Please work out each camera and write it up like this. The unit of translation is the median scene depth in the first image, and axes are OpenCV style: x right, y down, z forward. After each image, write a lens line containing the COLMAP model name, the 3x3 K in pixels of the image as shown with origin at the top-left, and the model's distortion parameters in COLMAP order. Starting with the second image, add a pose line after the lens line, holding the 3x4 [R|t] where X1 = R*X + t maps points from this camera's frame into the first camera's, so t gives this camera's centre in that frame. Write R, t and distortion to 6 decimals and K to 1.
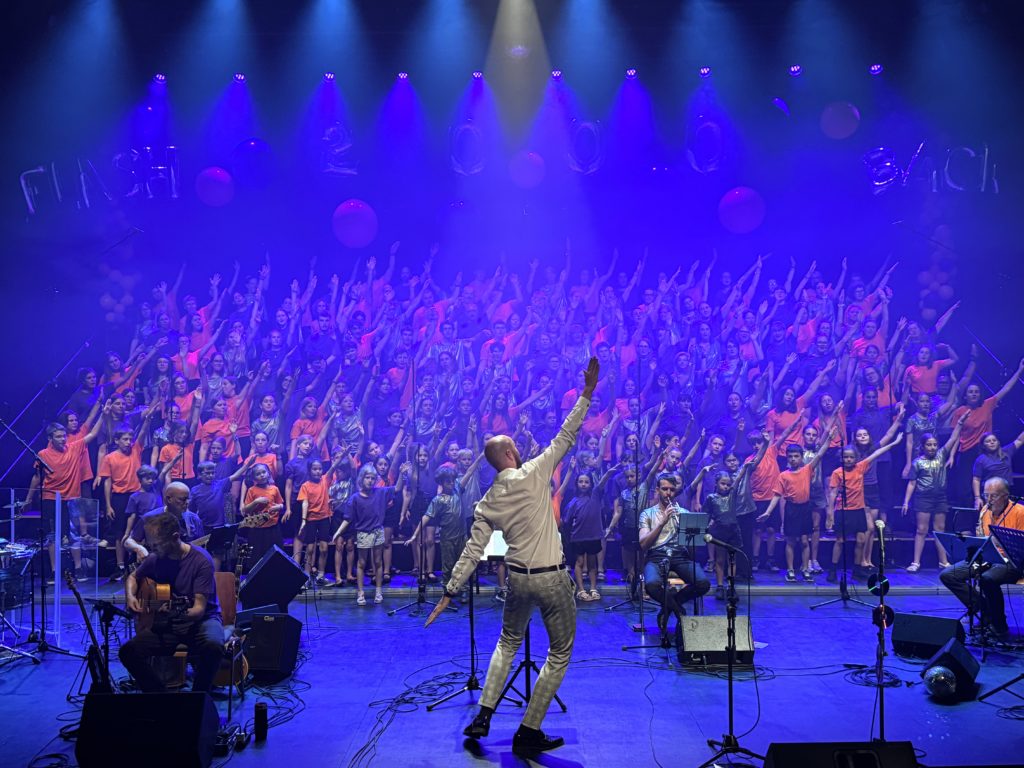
lens RADIAL K [[1091.6, 0, 506.1], [0, 1091.6, 388.2], [0, 0, 1]] dist [0.163346, -0.446038]
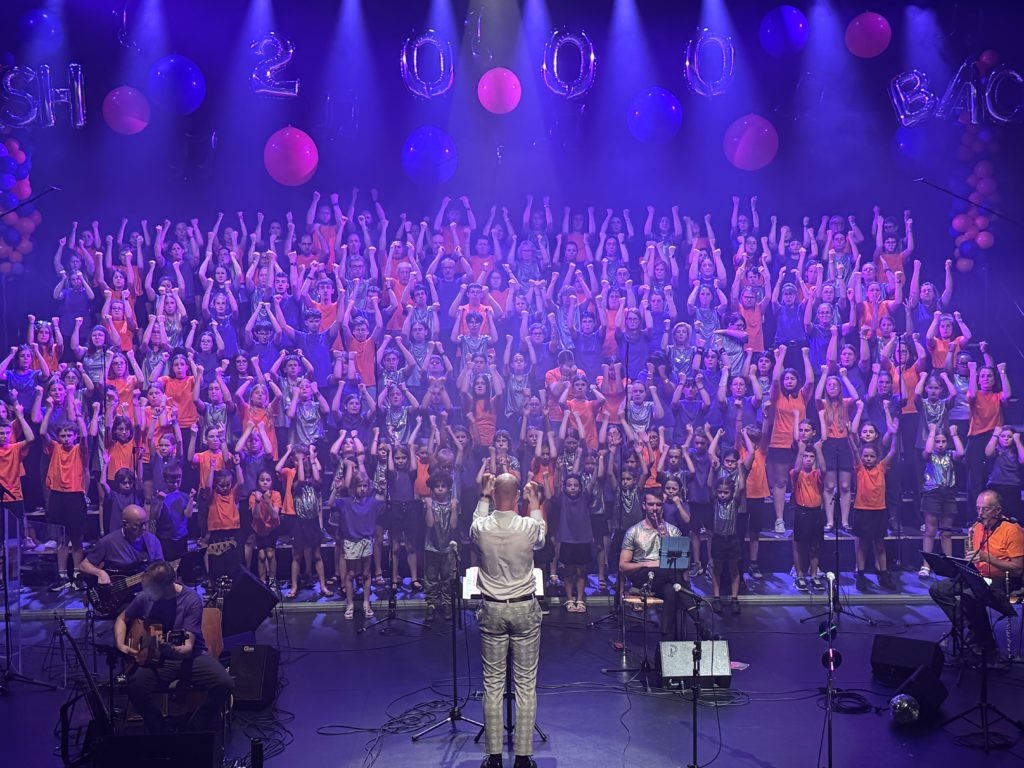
lens RADIAL K [[1527.0, 0, 512.0], [0, 1527.0, 384.0], [0, 0, 1]] dist [0.193608, -0.583412]
pose [[0.999466, -0.003911, 0.032437, -0.019776], [0.001035, 0.996101, 0.088213, -0.144038], [-0.032655, -0.088132, 0.995573, -0.353110]]
